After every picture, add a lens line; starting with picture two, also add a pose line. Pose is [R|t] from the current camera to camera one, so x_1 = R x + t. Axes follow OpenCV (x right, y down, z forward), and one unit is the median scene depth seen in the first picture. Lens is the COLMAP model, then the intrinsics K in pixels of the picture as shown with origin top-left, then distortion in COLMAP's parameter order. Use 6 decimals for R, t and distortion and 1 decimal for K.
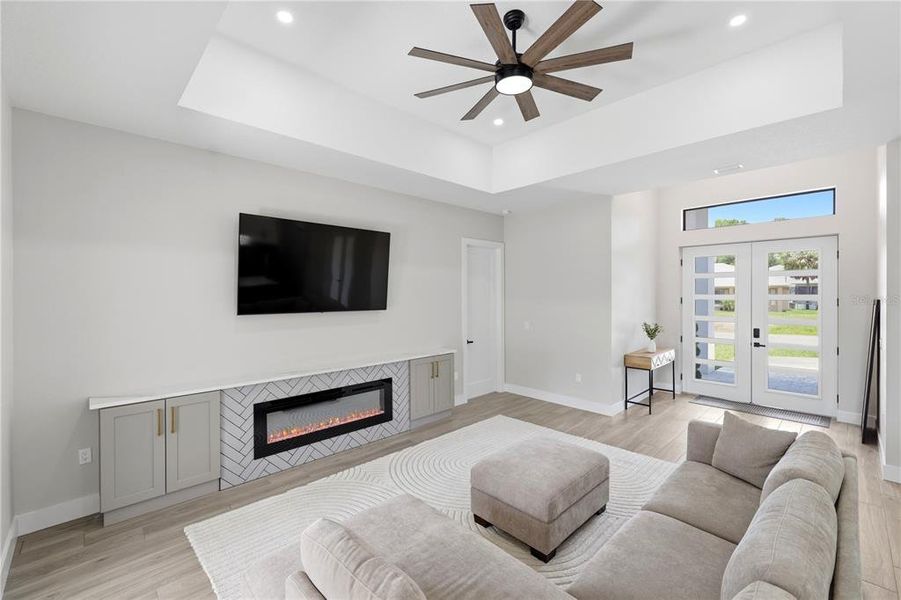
lens RADIAL K [[402.5, 0, 447.9], [0, 402.5, 292.8], [0, 0, 1]] dist [0.009698, 0.000625]
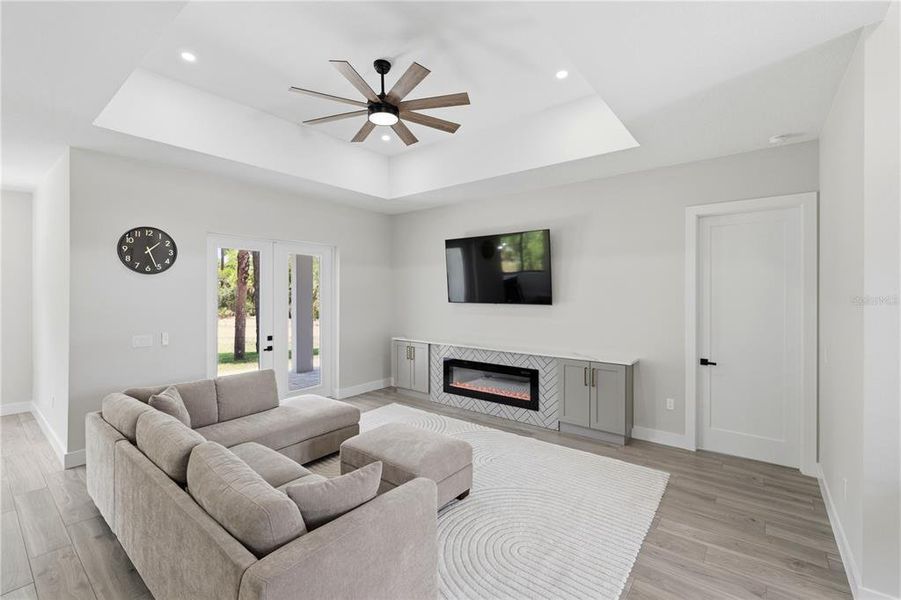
lens RADIAL K [[402.5, 0, 456.9], [0, 402.5, 299.2], [0, 0, 1]] dist [0.009698, 0.000625]
pose [[0.102644, 0.016552, -0.994580, 0.913716], [-0.005937, 0.999854, 0.016027, 0.014319], [0.994700, 0.004260, 0.102727, 0.724870]]
